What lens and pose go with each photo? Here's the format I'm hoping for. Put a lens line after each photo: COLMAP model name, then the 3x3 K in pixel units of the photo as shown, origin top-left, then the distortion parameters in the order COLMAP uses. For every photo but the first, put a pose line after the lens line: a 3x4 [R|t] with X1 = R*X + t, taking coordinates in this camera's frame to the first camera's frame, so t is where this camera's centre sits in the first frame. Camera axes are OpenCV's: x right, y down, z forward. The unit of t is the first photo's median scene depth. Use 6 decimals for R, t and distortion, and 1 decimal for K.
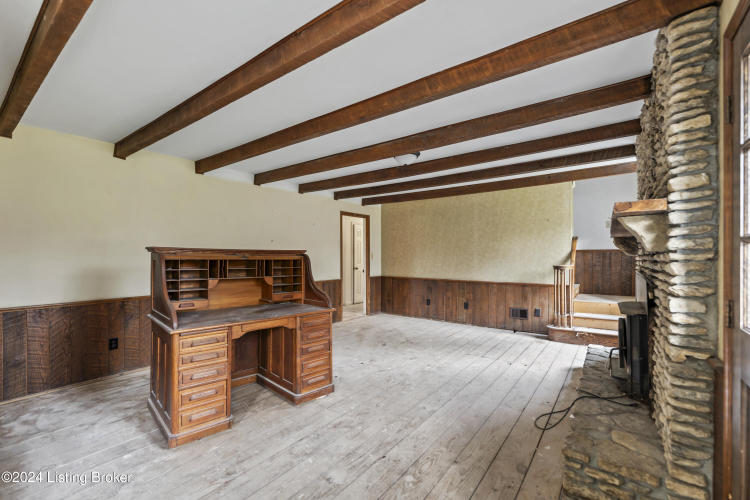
lens RADIAL K [[327.4, 0, 377.9], [0, 327.4, 256.0], [0, 0, 1]] dist [-0.000614, -0.000523]
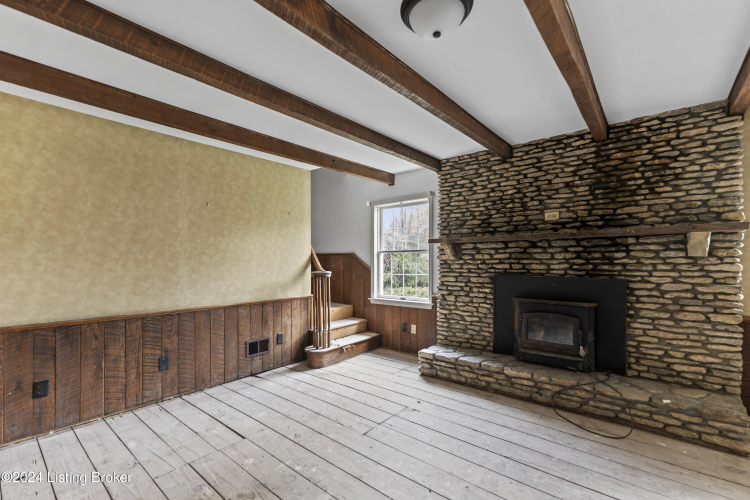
lens RADIAL K [[327.4, 0, 379.2], [0, 327.4, 262.6], [0, 0, 1]] dist [-0.000614, -0.000523]
pose [[0.055648, -0.009248, 0.998408, -0.232141], [0.003109, 0.999954, 0.009089, -0.001891], [-0.998446, 0.002598, 0.055675, 0.761881]]
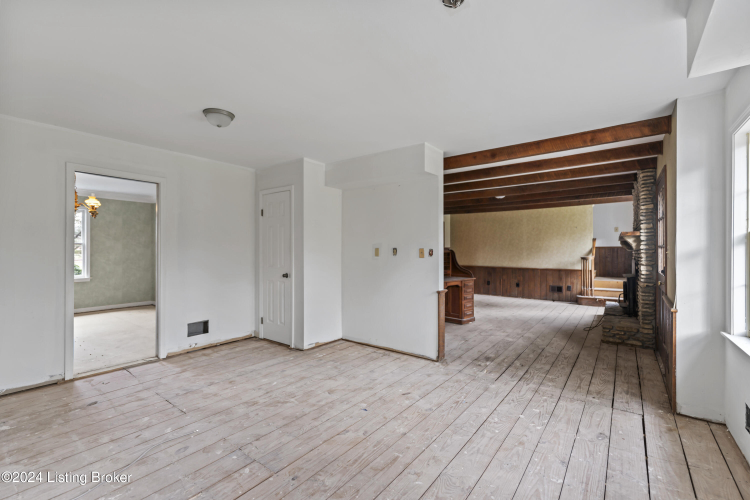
lens RADIAL K [[327.4, 0, 376.9], [0, 327.4, 247.4], [0, 0, 1]] dist [-0.000614, -0.000523]
pose [[0.999932, 0.001331, -0.011588, -0.397299], [-0.001433, 0.999961, -0.008739, -0.001455], [0.011576, 0.008755, 0.999895, -0.542013]]
